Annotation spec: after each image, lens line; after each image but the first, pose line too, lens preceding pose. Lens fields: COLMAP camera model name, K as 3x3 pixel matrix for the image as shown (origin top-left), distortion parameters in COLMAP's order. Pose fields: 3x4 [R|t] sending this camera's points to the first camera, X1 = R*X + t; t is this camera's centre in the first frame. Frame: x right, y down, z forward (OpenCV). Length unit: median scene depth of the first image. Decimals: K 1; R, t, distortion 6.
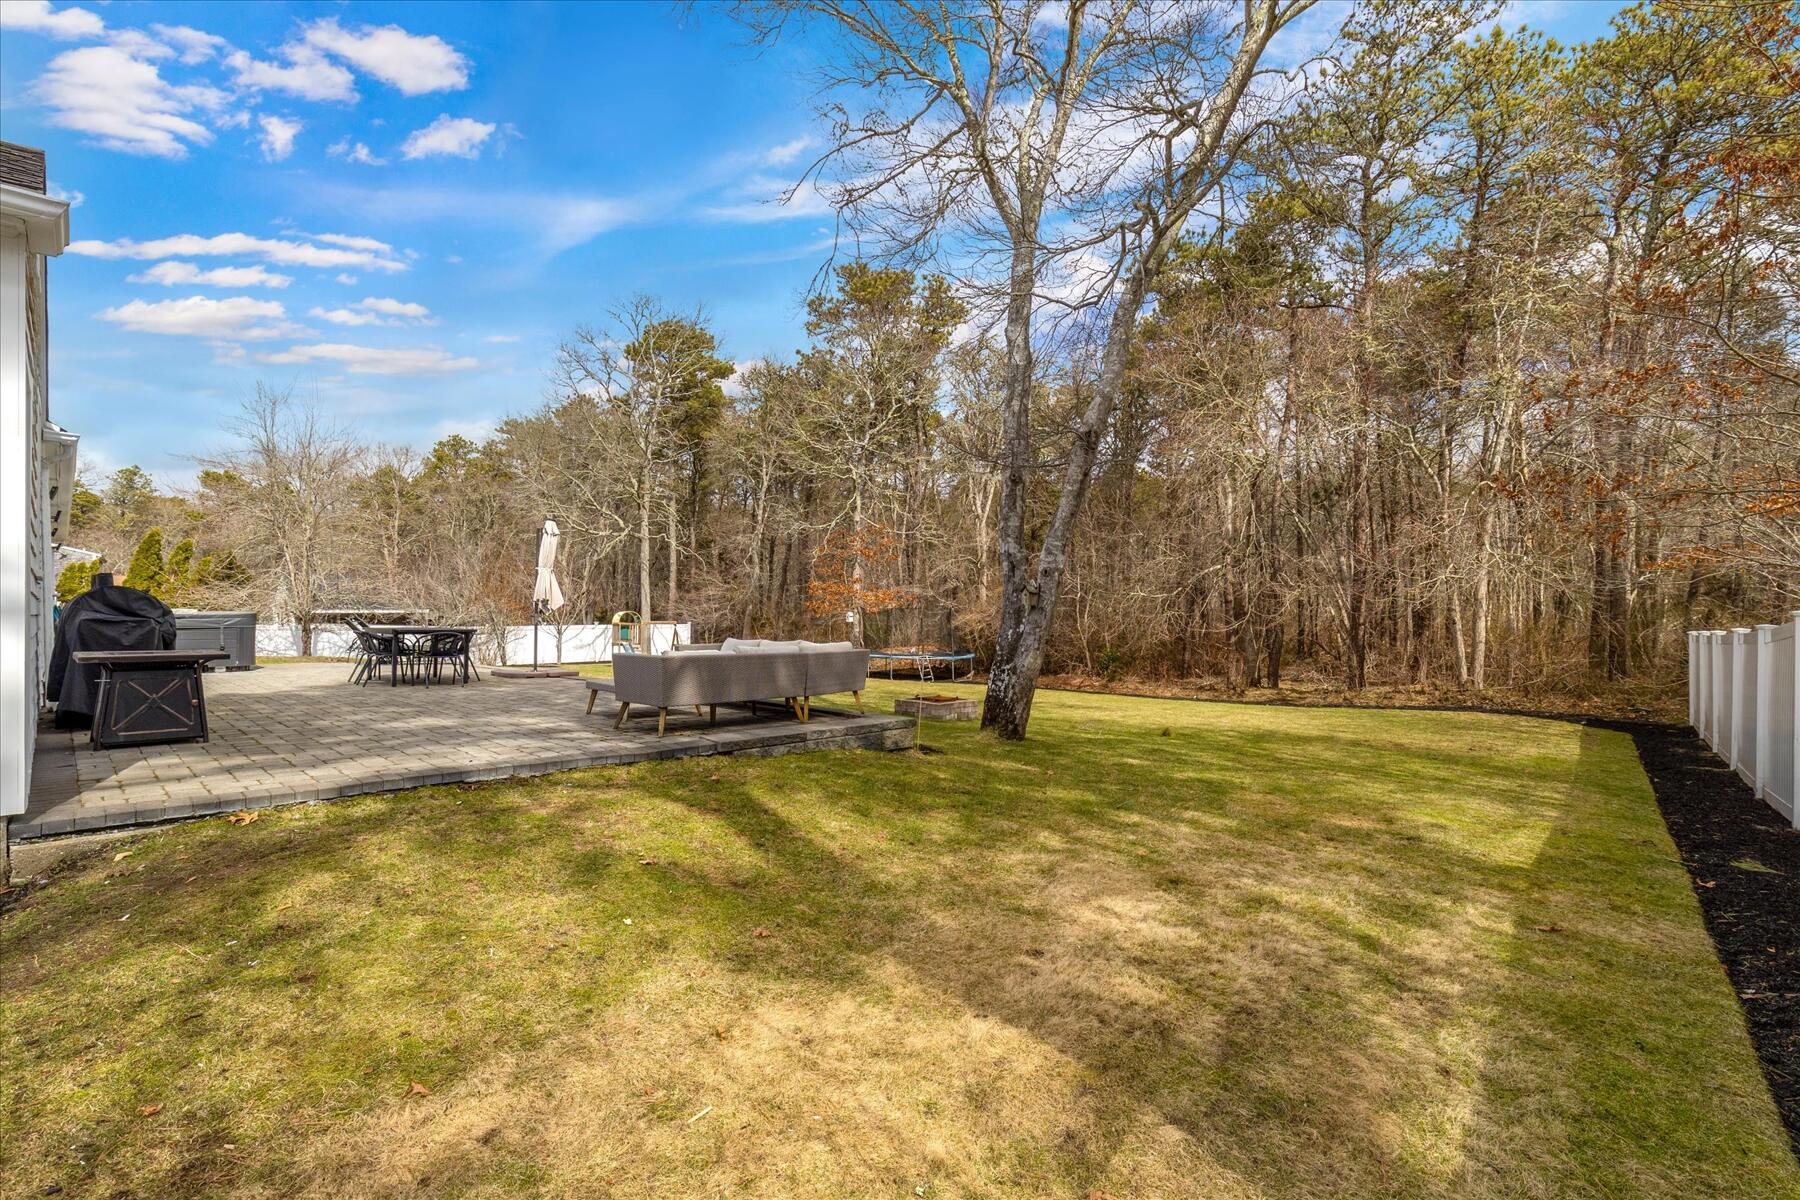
lens RADIAL K [[831.4, 0, 910.4], [0, 831.4, 604.4], [0, 0, 1]] dist [-0.002136, -0.000496]
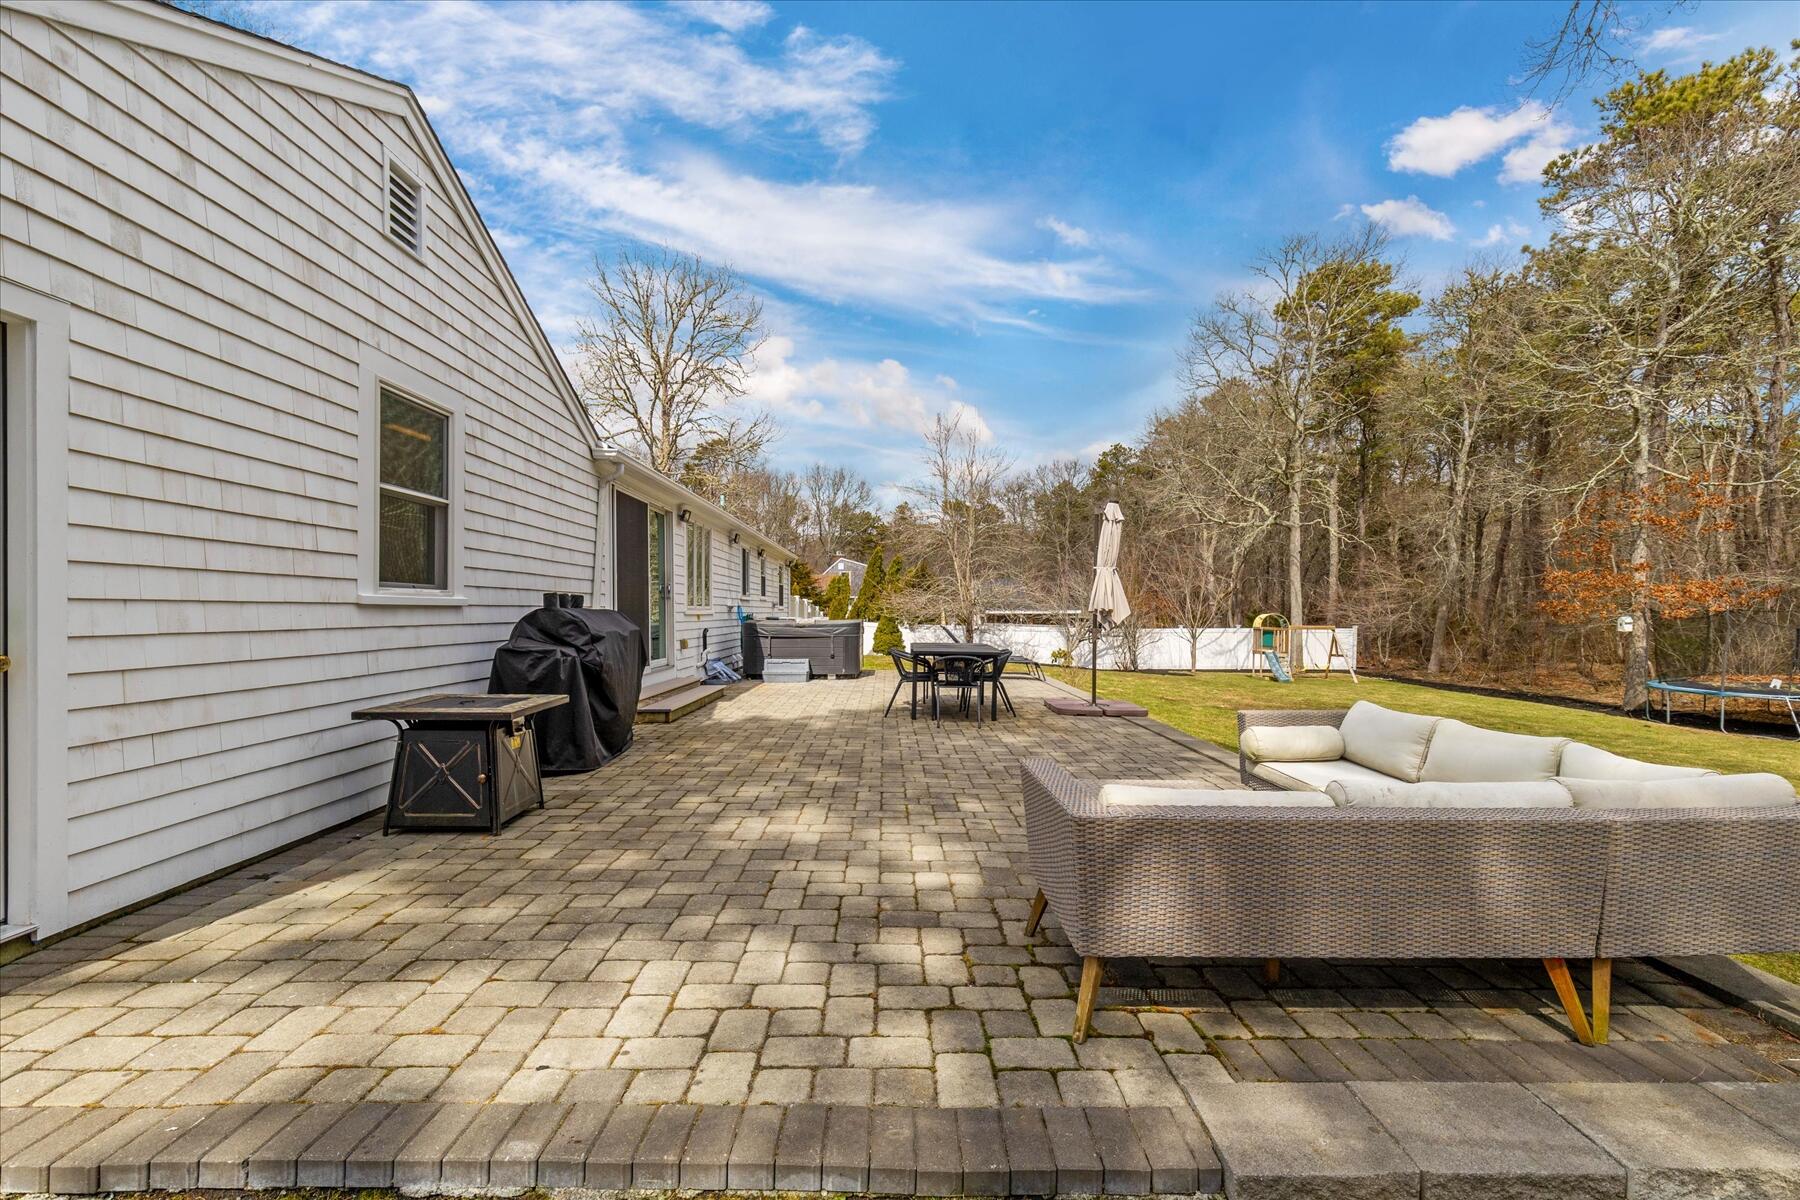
lens RADIAL K [[807.8, 0, 904.2], [0, 807.8, 615.1], [0, 0, 1]] dist [0.005661, -0.000045]
pose [[0.708451, 0.003448, -0.705752, -0.020741], [0.009091, 0.999861, 0.014010, -0.004767], [0.705702, -0.016342, 0.708321, 0.132758]]
